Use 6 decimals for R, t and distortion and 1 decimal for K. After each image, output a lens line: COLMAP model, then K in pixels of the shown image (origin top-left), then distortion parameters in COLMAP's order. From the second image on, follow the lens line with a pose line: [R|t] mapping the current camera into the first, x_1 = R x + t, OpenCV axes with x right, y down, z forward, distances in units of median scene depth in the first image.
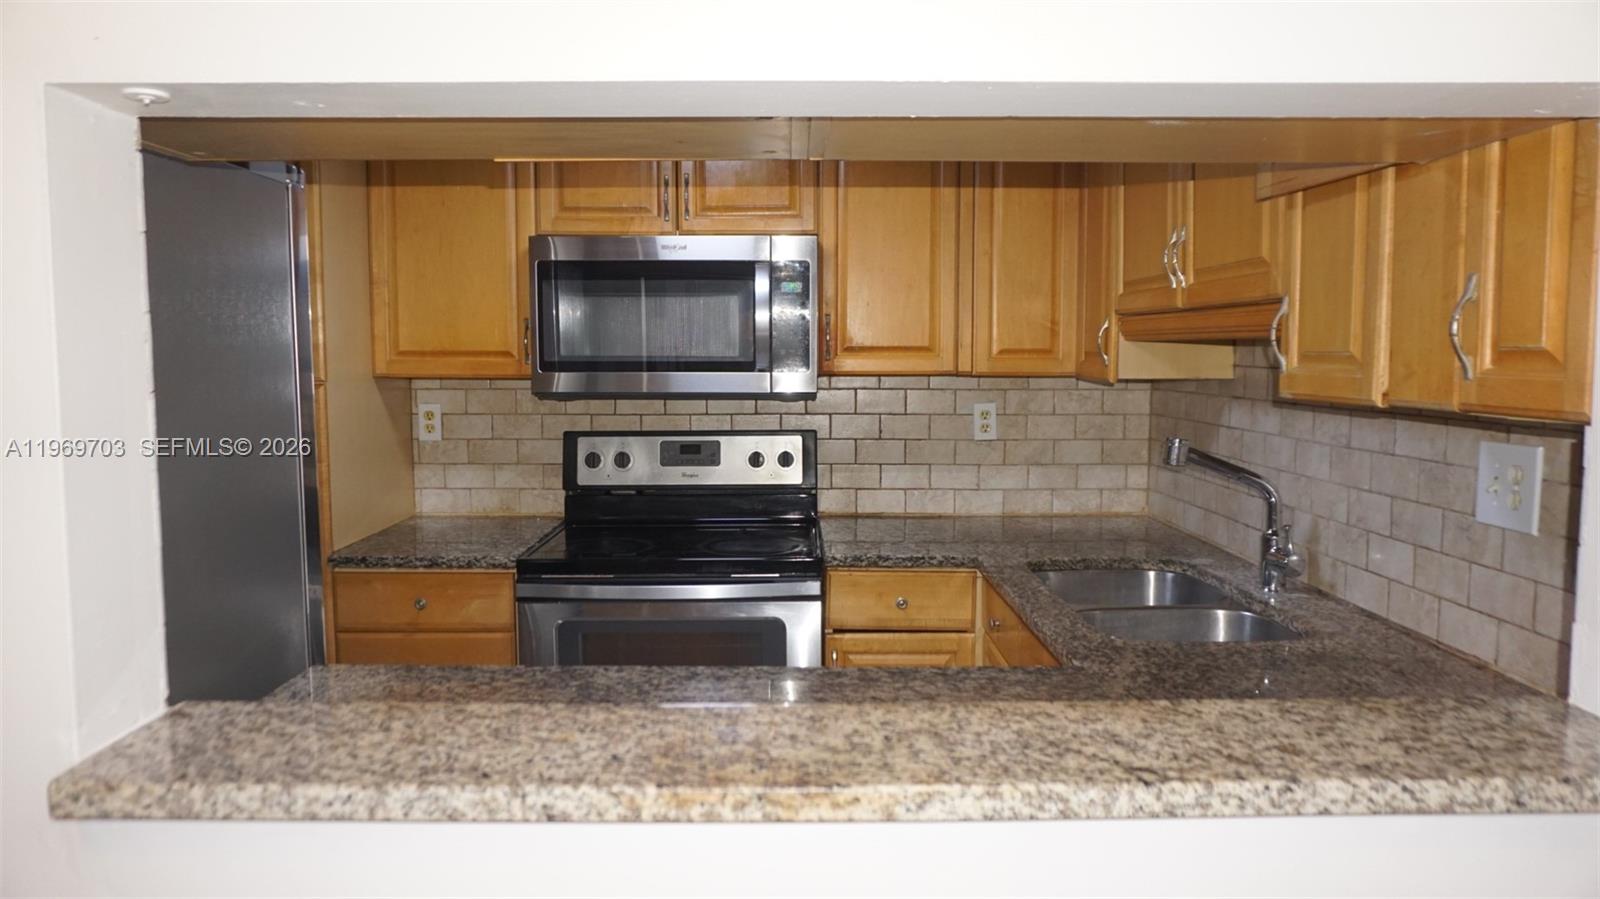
lens RADIAL K [[1073.0, 0, 800.0], [0, 1073.0, 449.5], [0, 0, 1]] dist [-0.056232, 0.049605]
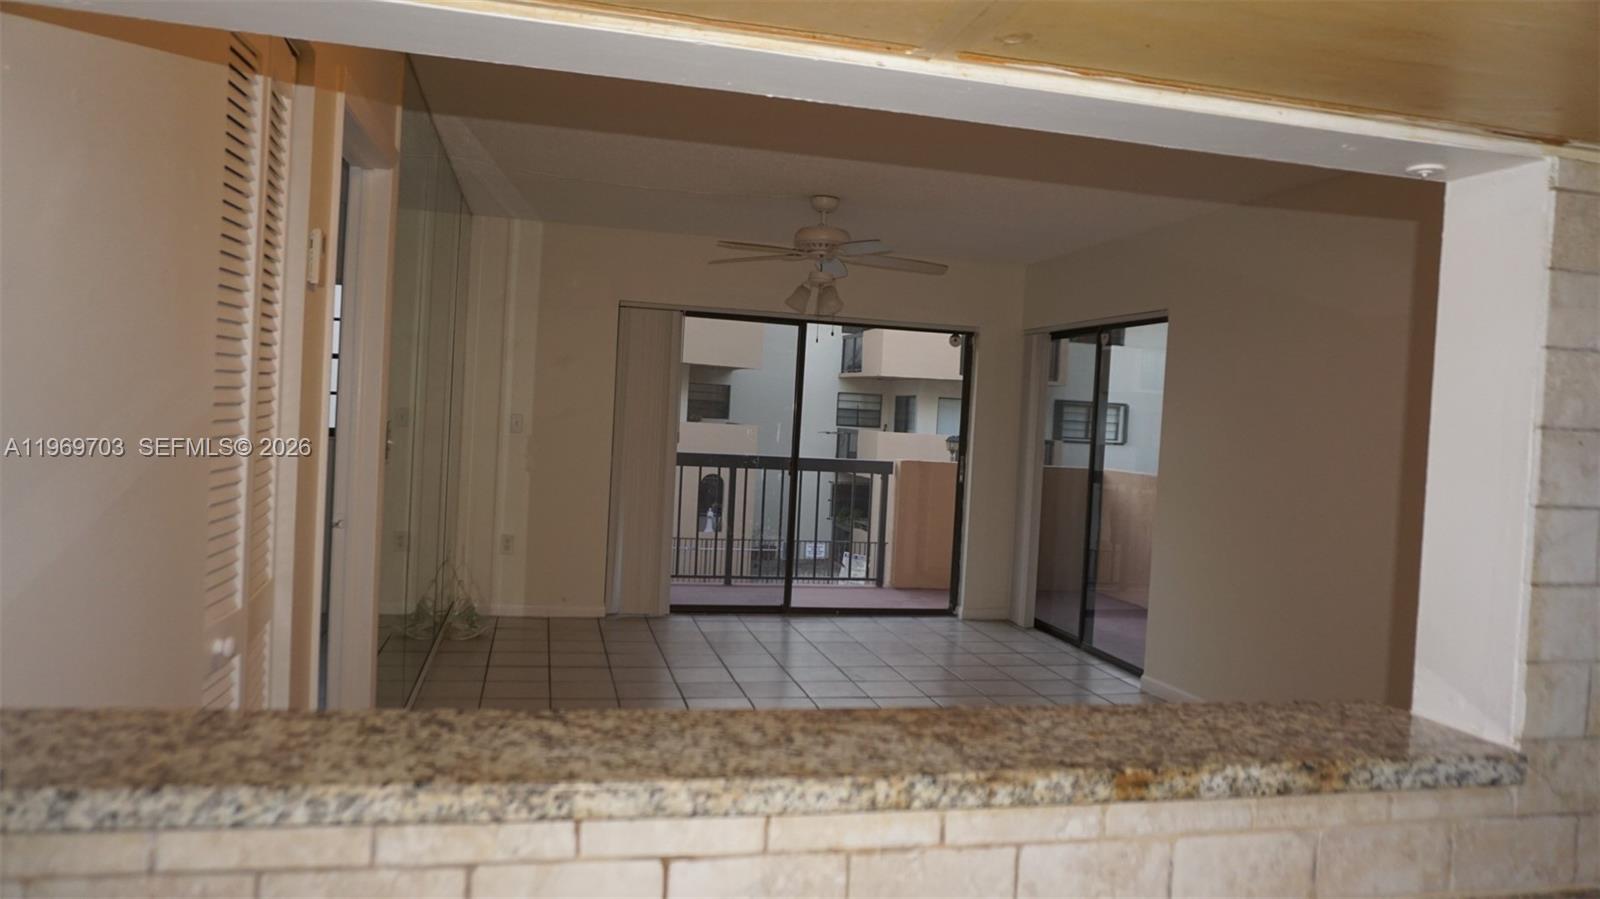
lens RADIAL K [[1073.0, 0, 800.0], [0, 1073.0, 449.5], [0, 0, 1]] dist [-0.056232, 0.049605]
pose [[-0.973372, -0.046002, -0.224568, 0.305108], [-0.074199, 0.990144, 0.118780, -0.105444], [0.216890, 0.132280, -0.967192, 1.921130]]
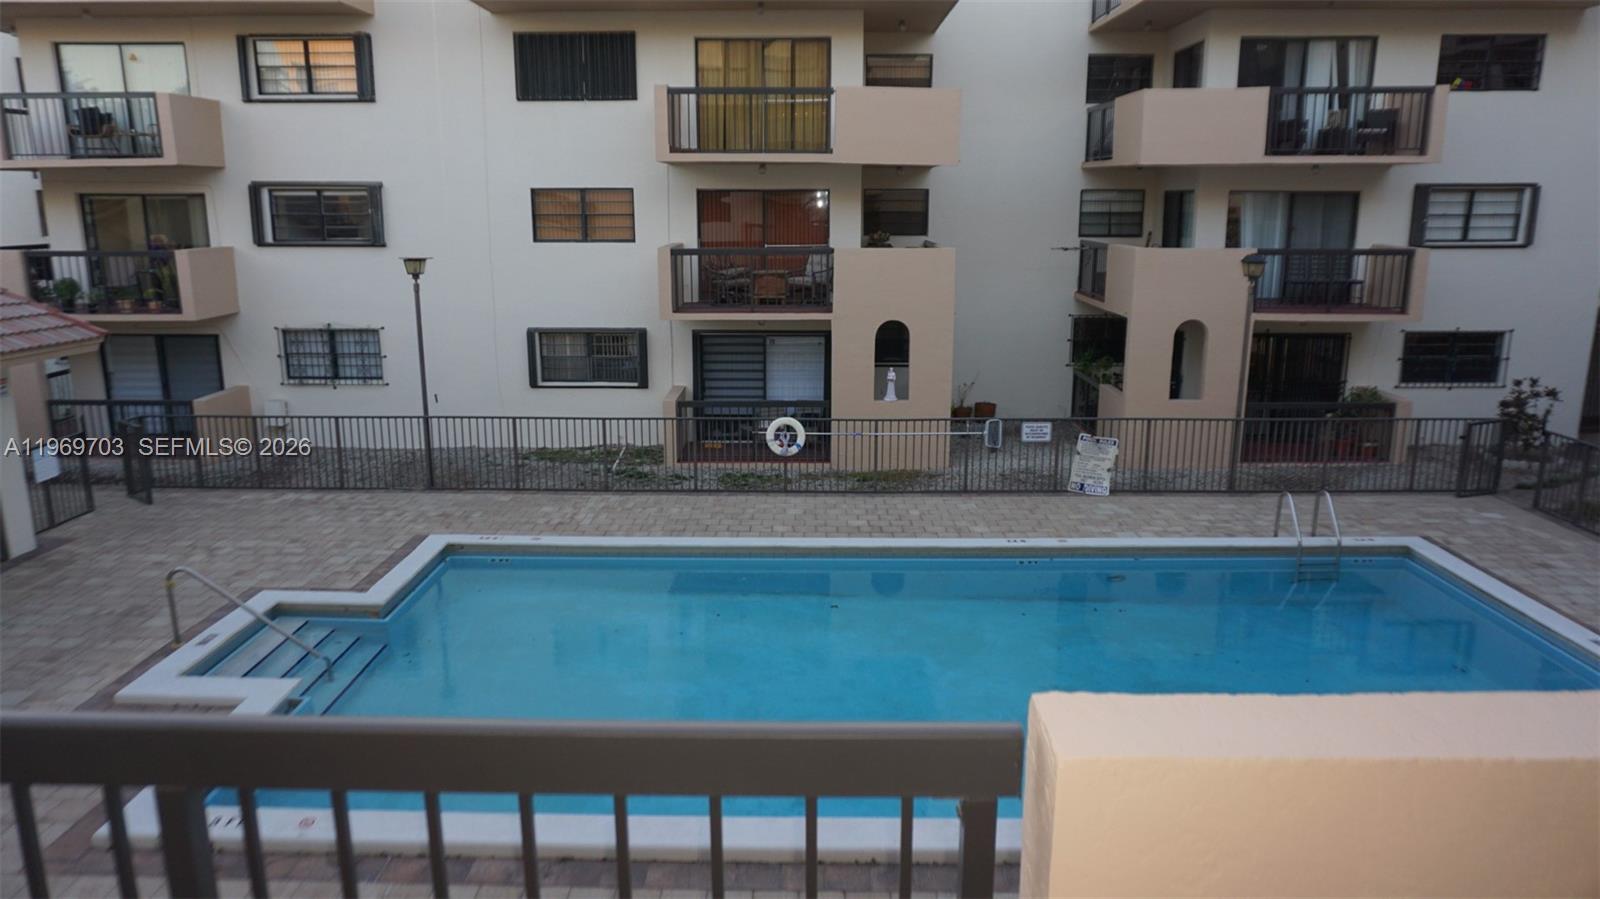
lens RADIAL K [[1073.0, 0, 800.0], [0, 1073.0, 449.5], [0, 0, 1]] dist [-0.056232, 0.049605]
pose [[-0.999903, -0.000675, 0.013933, 0.219411], [0.003662, 0.951094, 0.308880, -0.097357], [-0.013460, 0.308901, -0.950999, 1.669267]]
